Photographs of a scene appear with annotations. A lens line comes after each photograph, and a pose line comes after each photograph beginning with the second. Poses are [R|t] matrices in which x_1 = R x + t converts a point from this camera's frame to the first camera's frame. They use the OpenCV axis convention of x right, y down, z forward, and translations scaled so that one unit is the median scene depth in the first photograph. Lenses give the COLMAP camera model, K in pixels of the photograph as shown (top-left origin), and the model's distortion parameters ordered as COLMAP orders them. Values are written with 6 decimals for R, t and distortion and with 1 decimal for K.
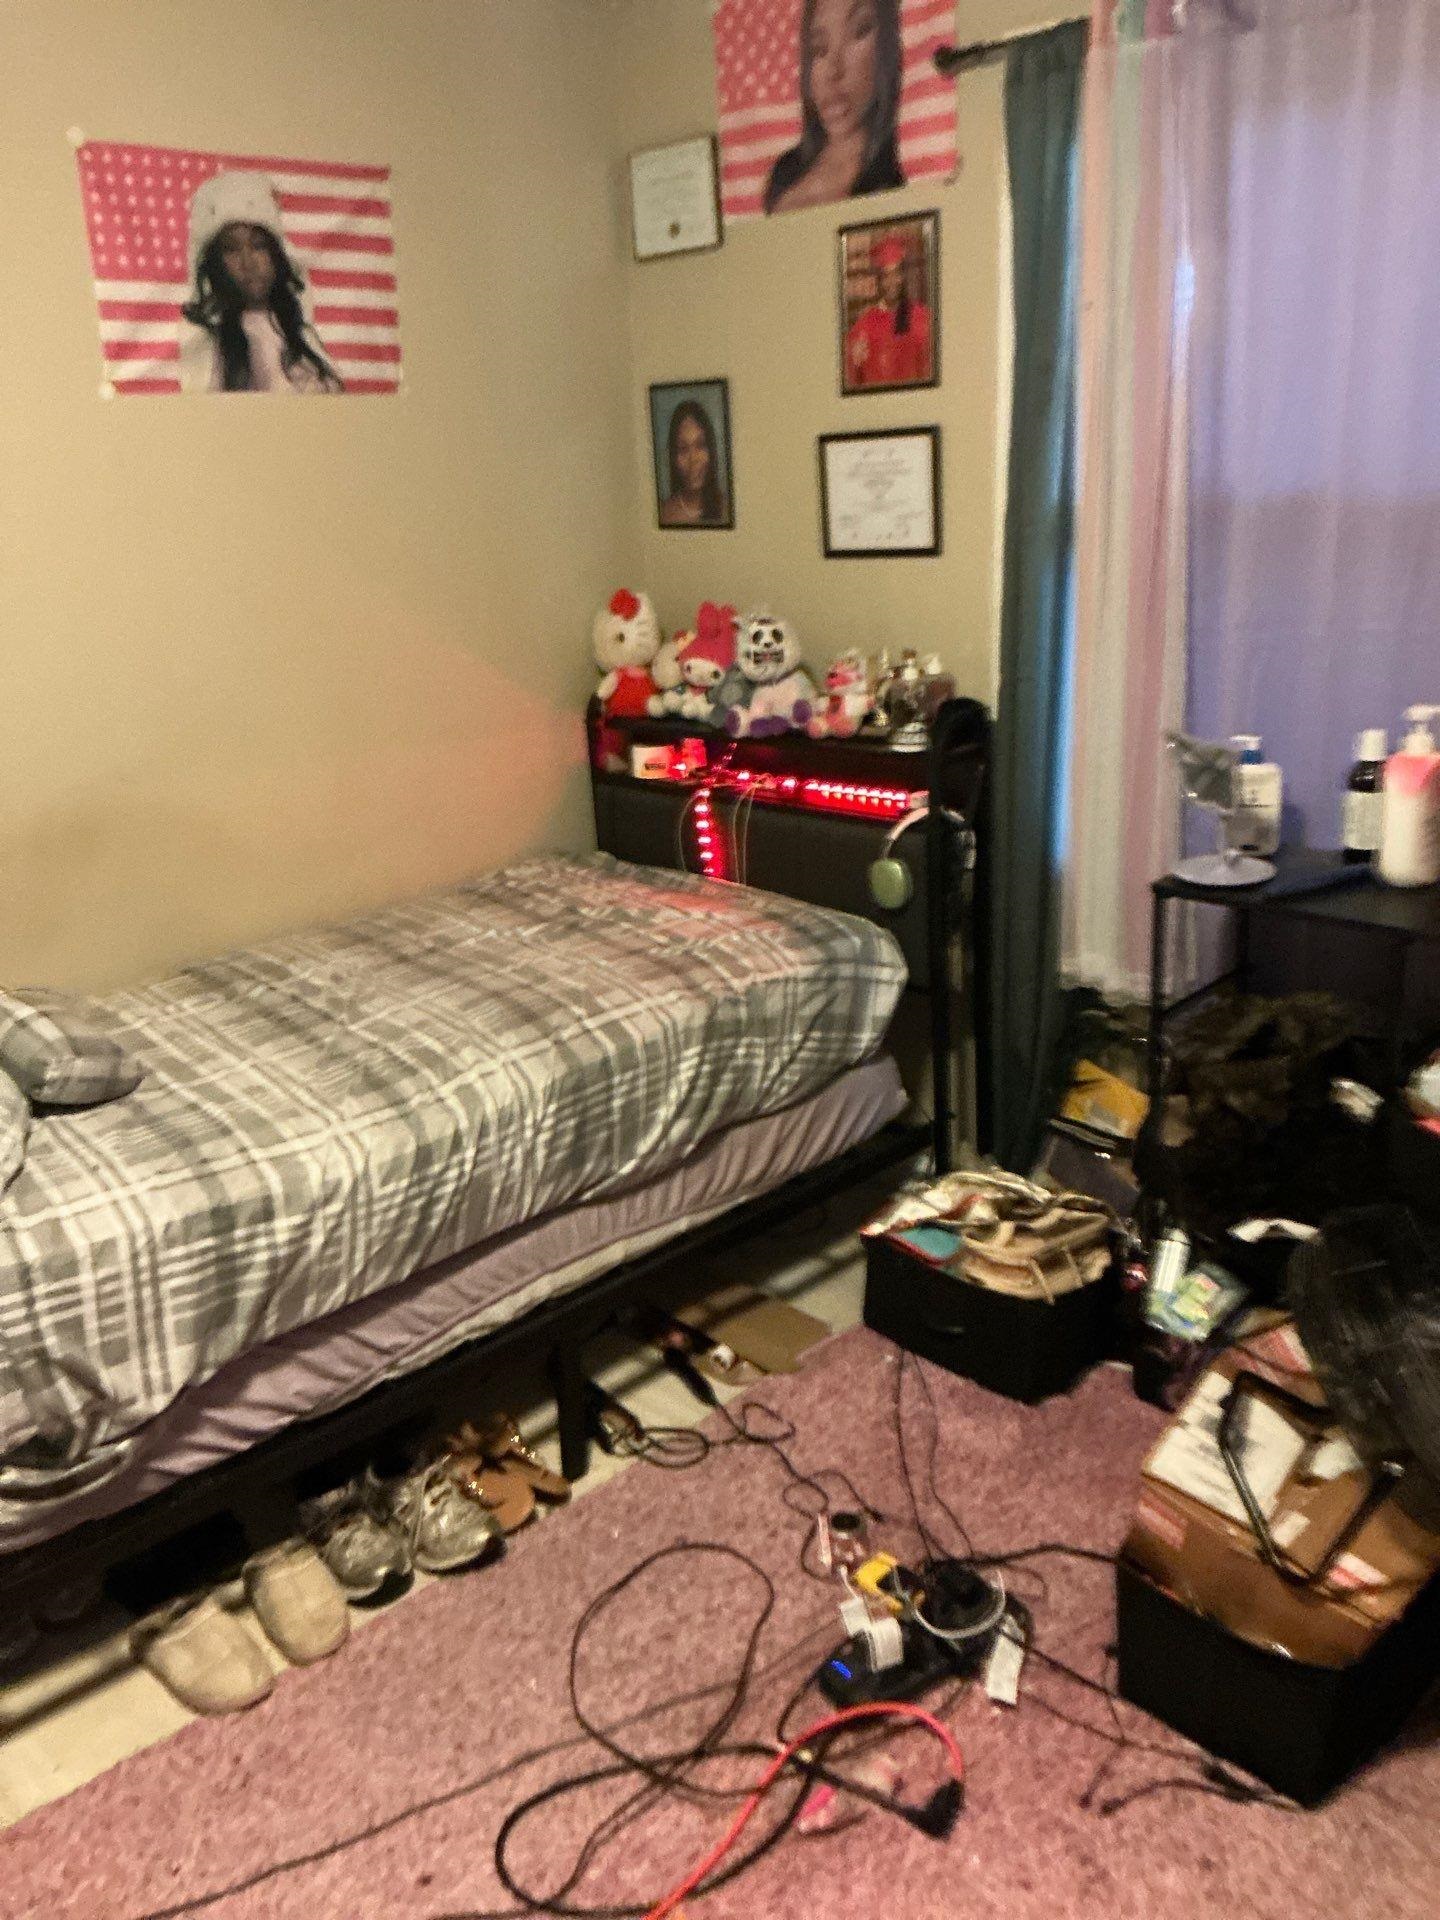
lens RADIAL K [[1611.1, 0, 724.0], [0, 1611.1, 966.3], [0, 0, 1]] dist [0.142993, -0.266431]
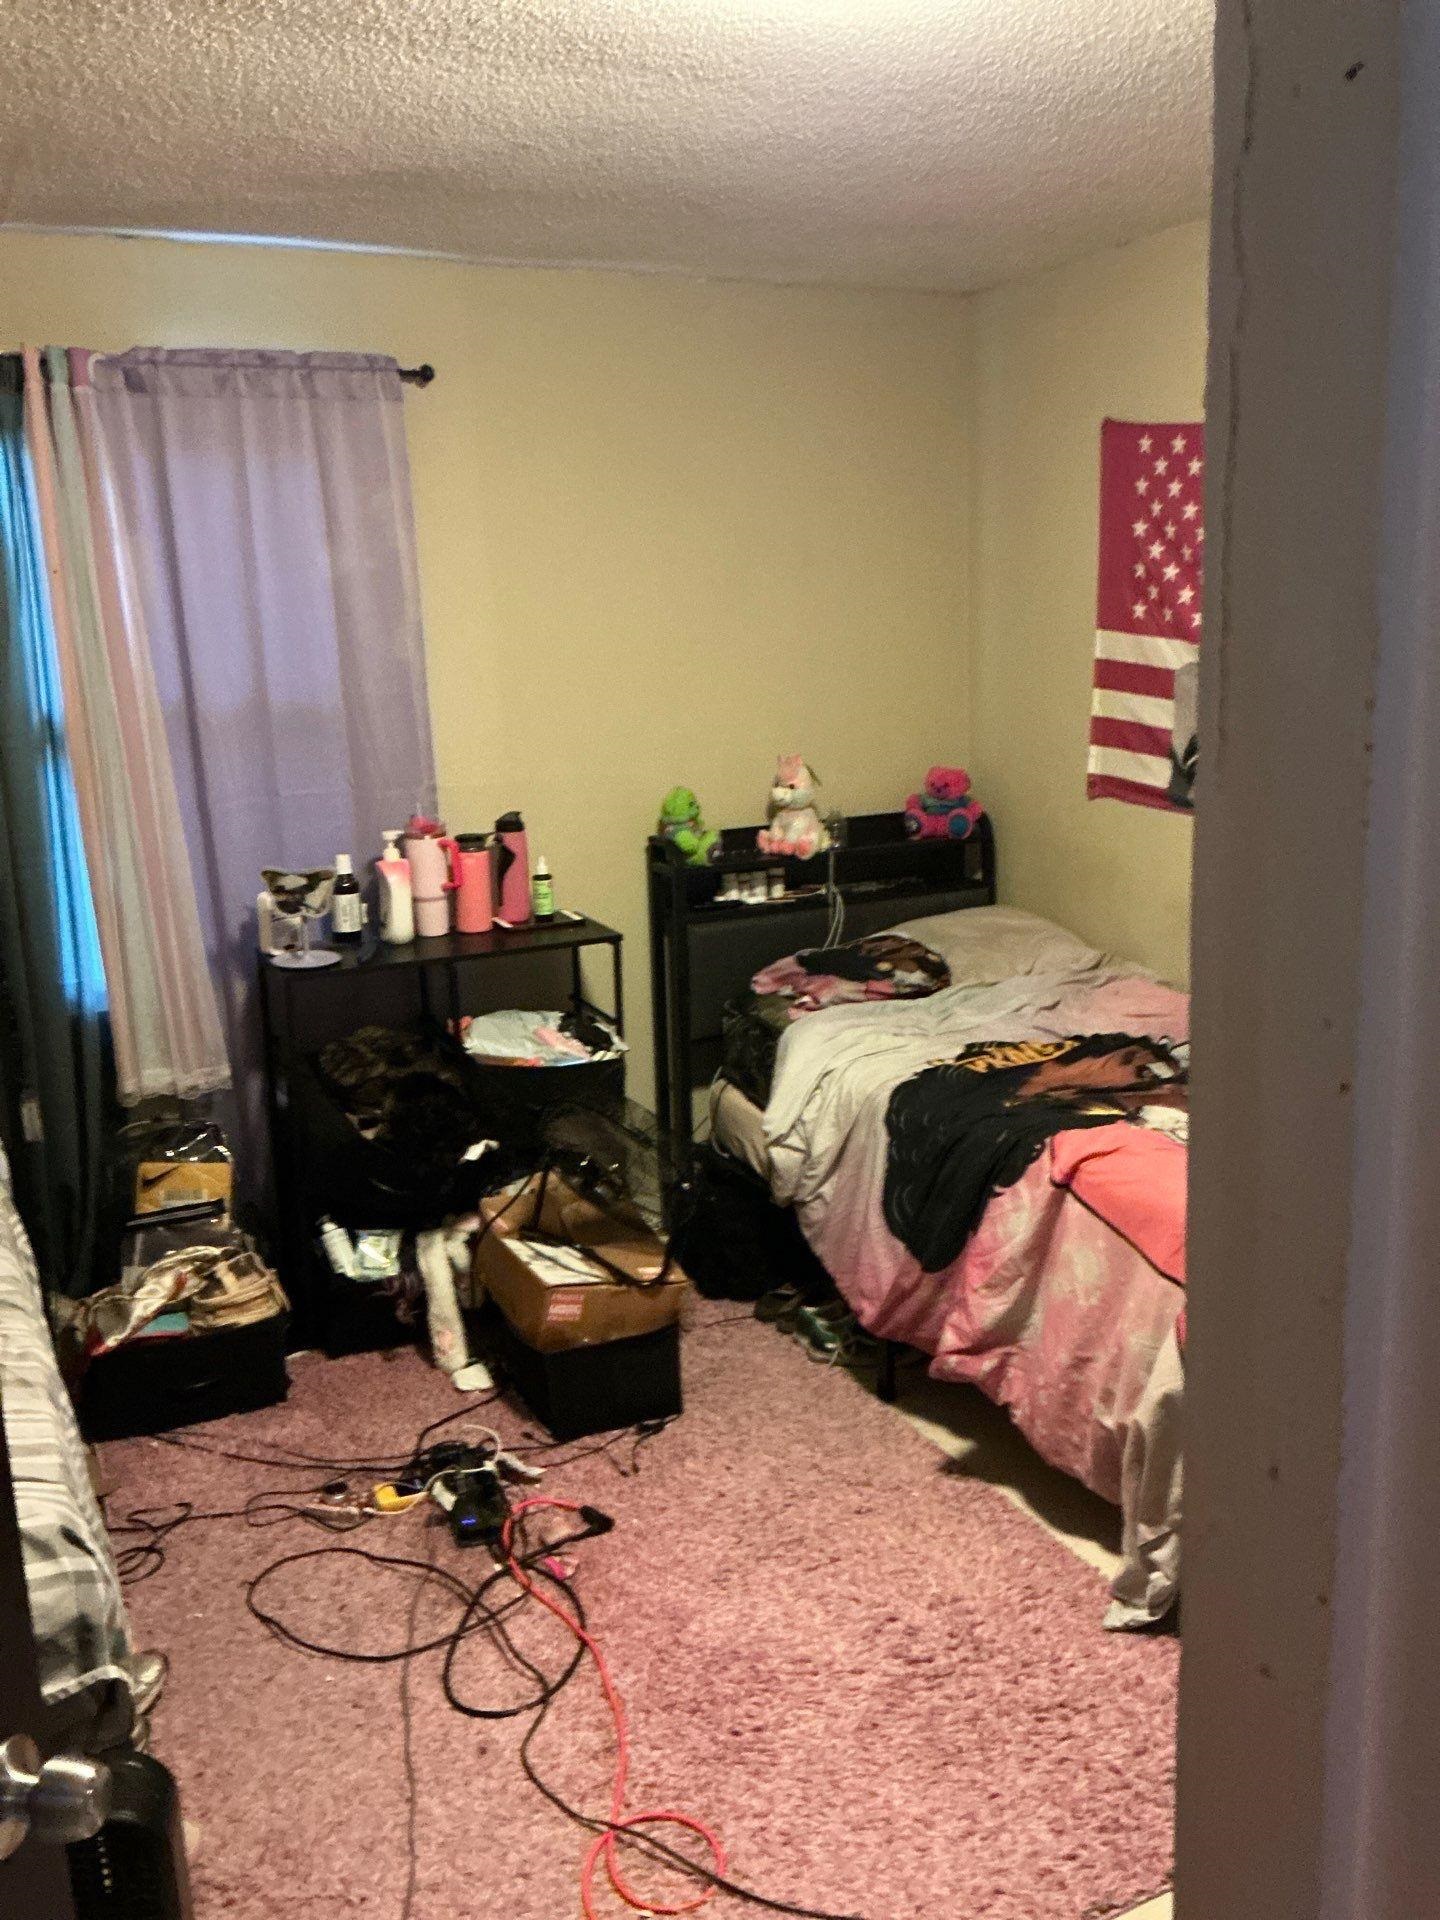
lens RADIAL K [[1611.1, 0, 724.0], [0, 1611.1, 966.3], [0, 0, 1]] dist [0.142993, -0.266431]
pose [[0.304934, -0.162328, 0.938437, -0.898725], [0.311145, 0.948277, 0.062927, -0.027725], [-0.900113, 0.272802, 0.339670, 0.177215]]
